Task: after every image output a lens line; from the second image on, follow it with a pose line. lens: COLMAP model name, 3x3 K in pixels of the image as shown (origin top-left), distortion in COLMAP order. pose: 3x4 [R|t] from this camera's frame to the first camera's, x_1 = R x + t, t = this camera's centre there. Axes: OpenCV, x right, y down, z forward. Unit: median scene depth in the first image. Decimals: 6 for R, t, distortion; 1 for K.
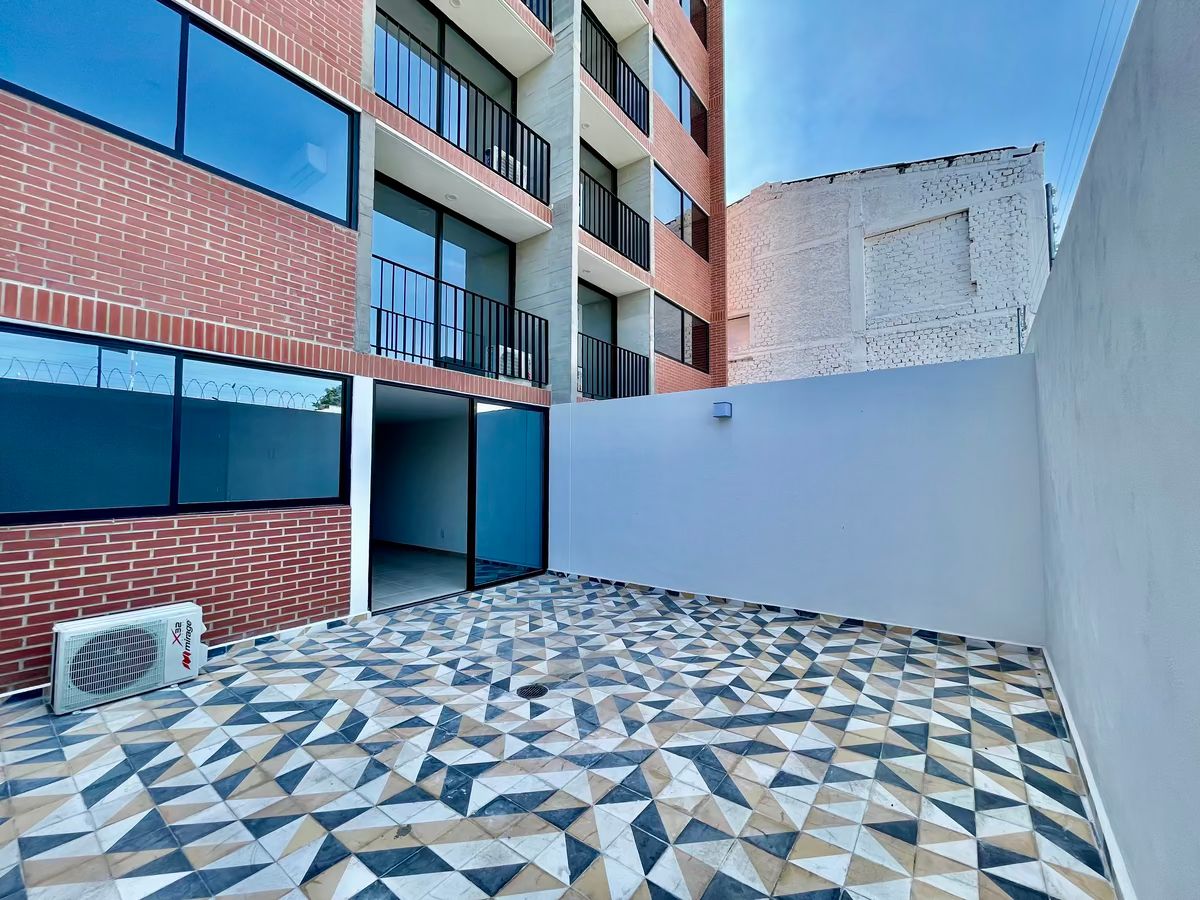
lens RADIAL K [[483.3, 0, 598.7], [0, 483.3, 450.4], [0, 0, 1]] dist [-0.001969, 0.000317]
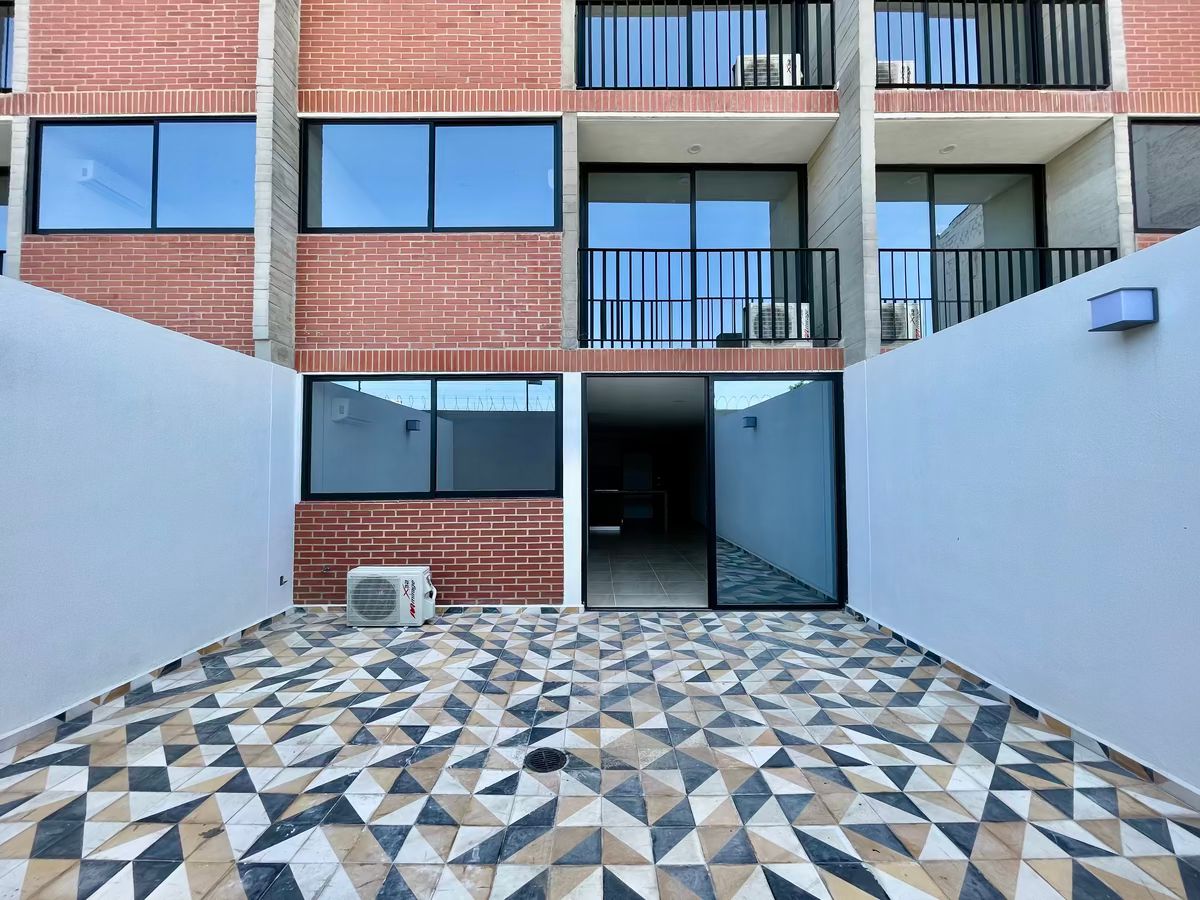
lens RADIAL K [[483.3, 0, 599.2], [0, 483.3, 450.3], [0, 0, 1]] dist [-0.001969, 0.000317]
pose [[0.597743, -0.036074, -0.800876, 0.381318], [0.040716, 0.999064, -0.014612, 0.030683], [0.800654, -0.023874, 0.598652, 0.469845]]
